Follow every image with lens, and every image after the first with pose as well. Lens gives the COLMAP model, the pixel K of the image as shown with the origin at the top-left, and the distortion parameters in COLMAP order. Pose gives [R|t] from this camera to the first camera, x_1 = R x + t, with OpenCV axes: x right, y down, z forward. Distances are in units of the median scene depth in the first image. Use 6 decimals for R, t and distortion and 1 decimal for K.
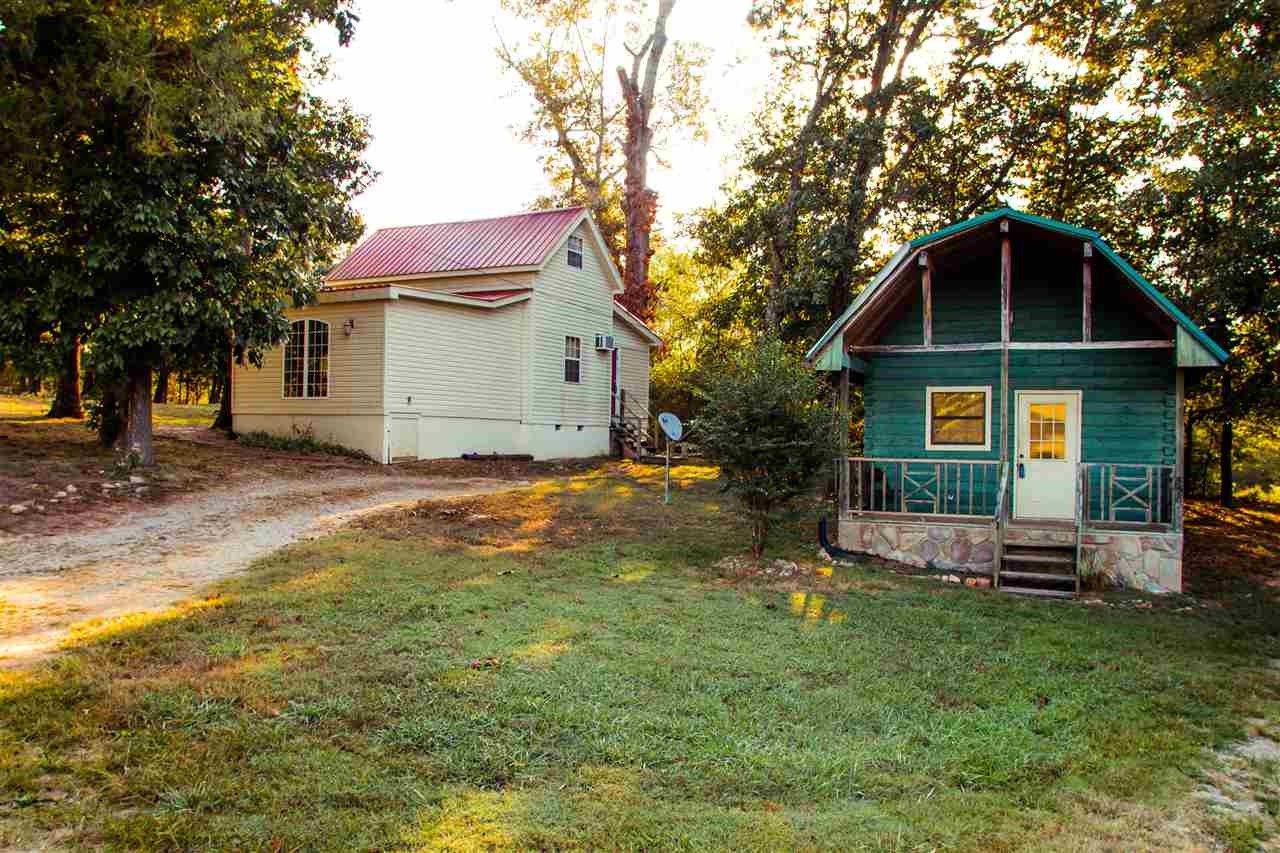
lens RADIAL K [[1044.5, 0, 649.8], [0, 1044.5, 428.1], [0, 0, 1]] dist [-0.066464, 0.021653]
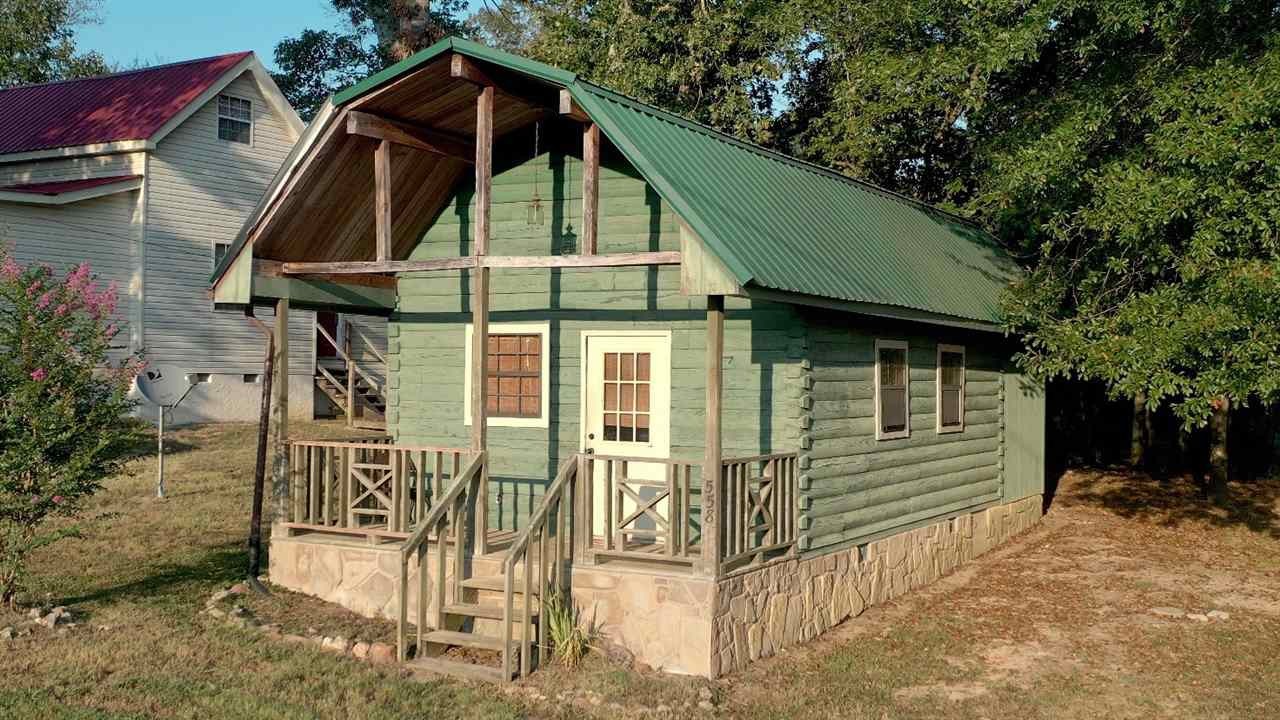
lens RADIAL K [[1442.5, 0, 651.1], [0, 1442.5, 363.6], [0, 0, 1]] dist [0.001053, 0.000000]
pose [[0.996015, -0.002580, -0.089154, 0.508159], [0.002846, 0.999992, 0.002853, -0.020634], [0.089146, -0.003096, 0.996014, 0.149943]]
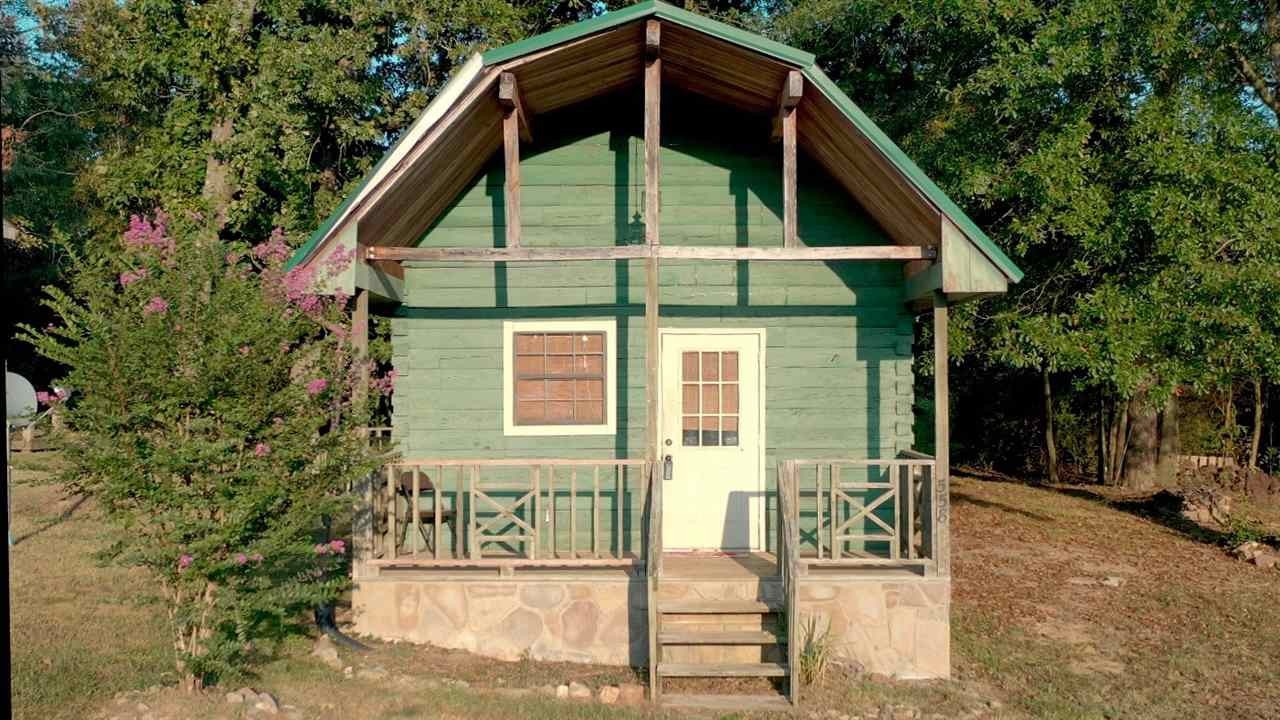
lens RADIAL K [[1442.5, 0, 664.7], [0, 1442.5, 370.6], [0, 0, 1]] dist [0.001053, 0.000000]
pose [[0.916220, -0.018229, 0.400261, 0.037767], [0.013596, 0.999804, 0.014412, -0.026298], [-0.400445, -0.007763, 0.916288, 0.282512]]
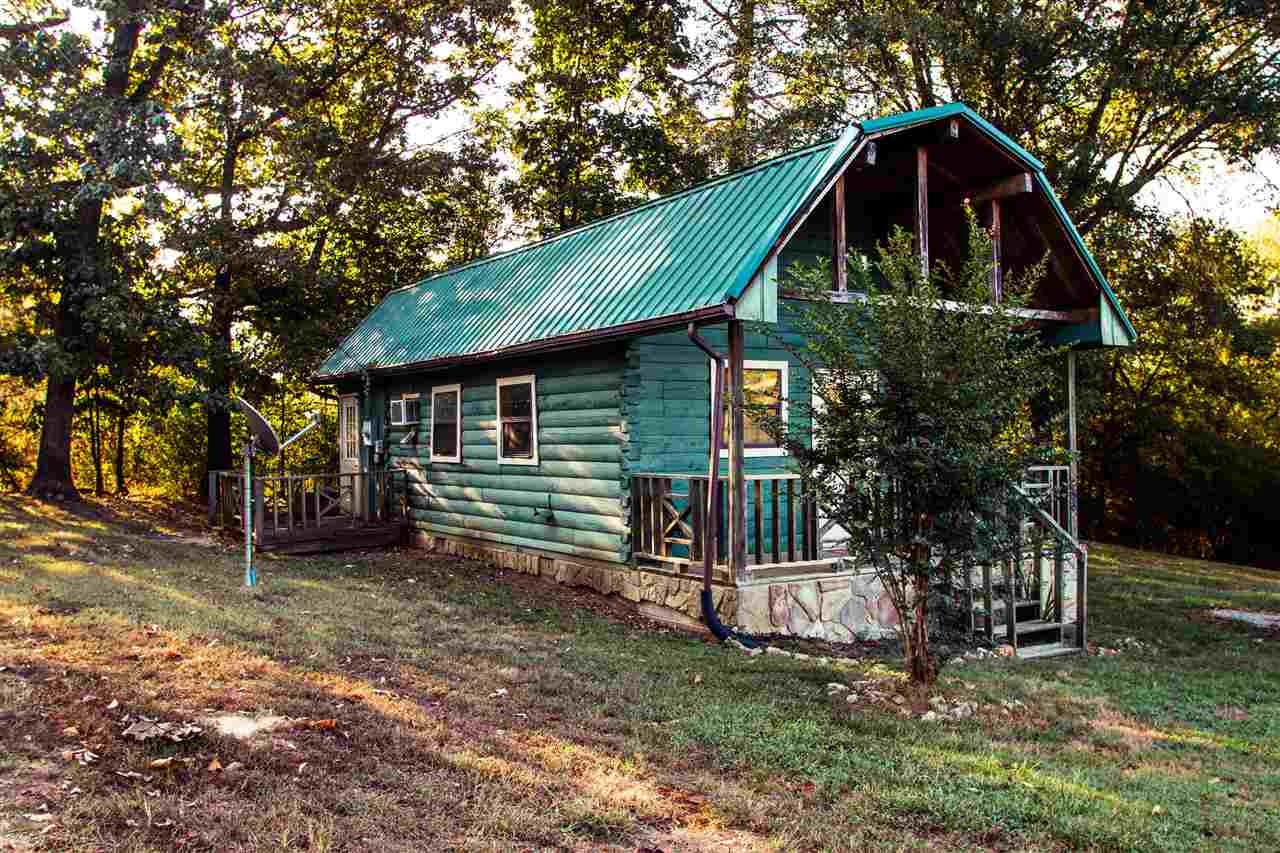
lens RADIAL K [[1092.7, 0, 642.5], [0, 1092.7, 427.9], [0, 0, 1]] dist [-0.070334, 0.003697]
pose [[0.568778, -0.012334, 0.822398, -0.351707], [0.008486, 0.999922, 0.009128, -0.004088], [-0.822447, 0.001787, 0.568839, 0.725521]]
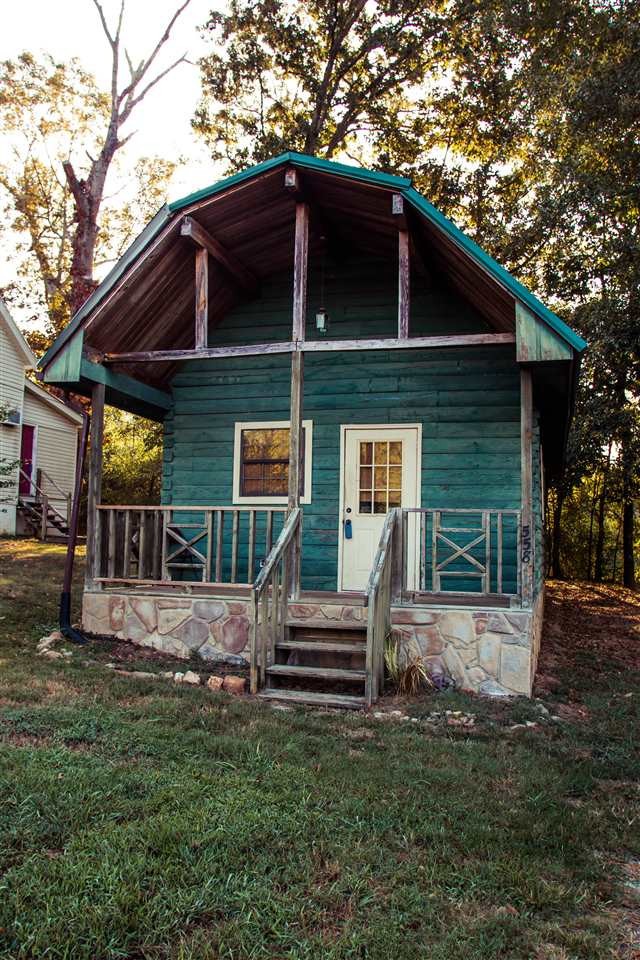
lens RADIAL K [[819.5, 0, 317.4], [0, 819.5, 479.0], [0, 0, 1]] dist [-0.070334, 0.003697]
pose [[0.992581, 0.016317, 0.120487, 0.282417], [-0.007569, 0.997324, -0.072711, 0.052092], [-0.121351, 0.071259, 0.990048, 0.430872]]
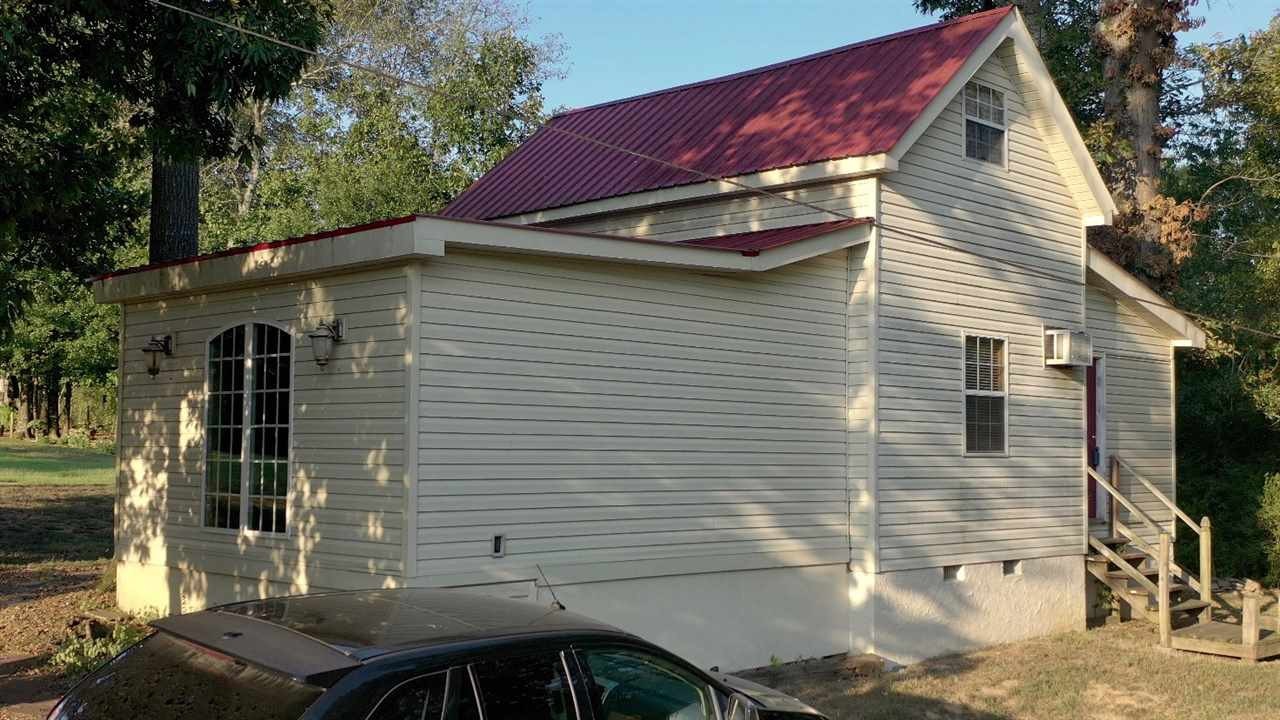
lens RADIAL K [[1442.5, 0, 642.5], [0, 1442.5, 354.2], [0, 0, 1]] dist [0.001053, 0.000000]
pose [[0.947774, -0.026153, -0.317867, -0.040919], [0.006544, 0.998017, -0.062603, -0.085198], [0.318874, 0.057254, 0.946066, 0.790615]]
